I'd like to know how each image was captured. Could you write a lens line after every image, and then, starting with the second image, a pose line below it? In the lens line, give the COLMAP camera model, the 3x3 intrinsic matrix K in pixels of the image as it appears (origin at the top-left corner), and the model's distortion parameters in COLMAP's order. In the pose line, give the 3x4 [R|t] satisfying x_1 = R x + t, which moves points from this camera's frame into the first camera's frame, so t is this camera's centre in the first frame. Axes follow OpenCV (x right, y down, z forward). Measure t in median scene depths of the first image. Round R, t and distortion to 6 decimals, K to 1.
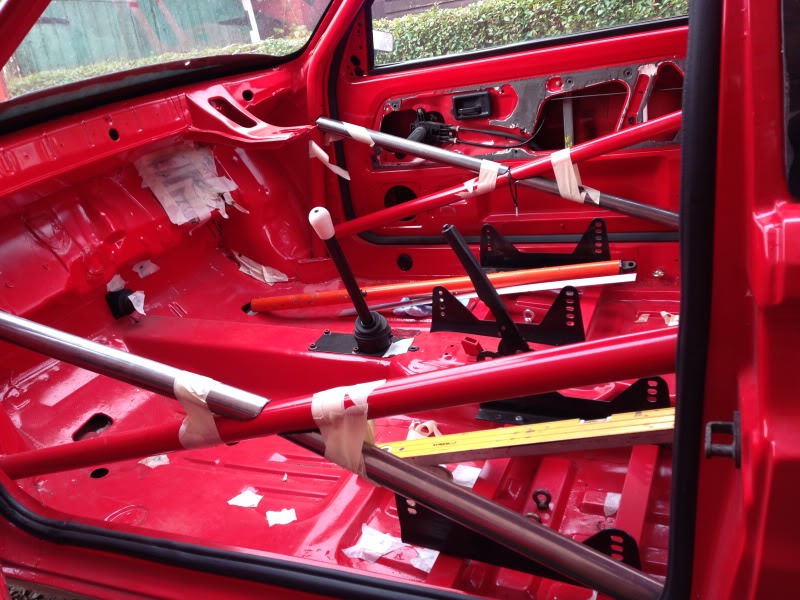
lens RADIAL K [[719.9, 0, 393.5], [0, 719.9, 303.7], [0, 0, 1]] dist [0.124658, -0.181646]
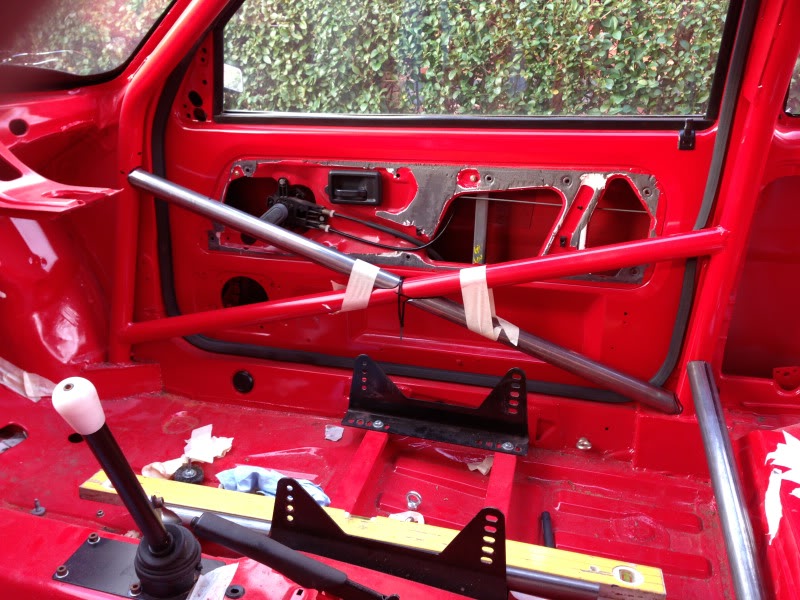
lens RADIAL K [[719.9, 0, 391.2], [0, 719.9, 307.9], [0, 0, 1]] dist [0.124658, -0.181646]
pose [[0.973212, 0.095208, 0.209268, 0.003065], [-0.087983, 0.995168, -0.043588, -0.121781], [-0.212406, 0.024008, 0.976886, 0.281617]]
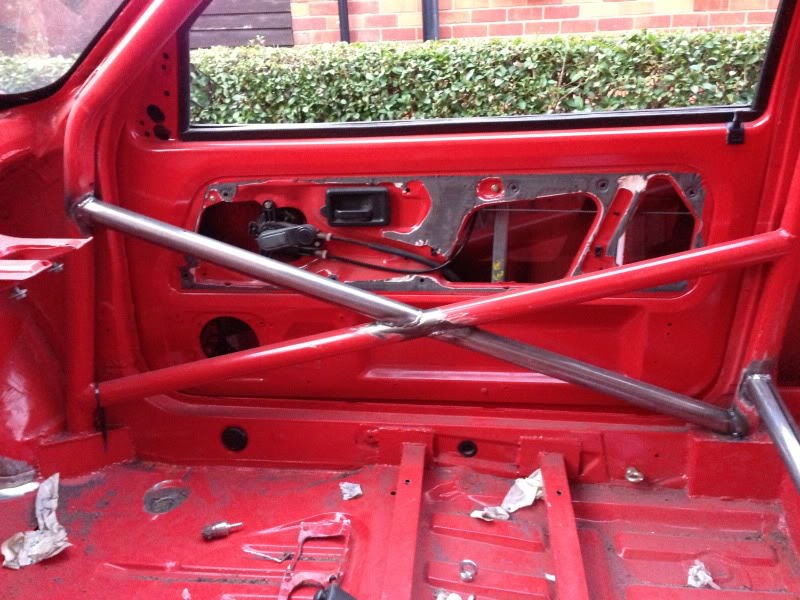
lens RADIAL K [[719.9, 0, 399.5], [0, 719.9, 298.6], [0, 0, 1]] dist [0.124658, -0.181646]
pose [[0.943722, 0.015706, 0.330366, -0.062568], [0.002484, 0.998507, -0.054568, -0.155395], [-0.330729, 0.052317, 0.942274, 0.392470]]
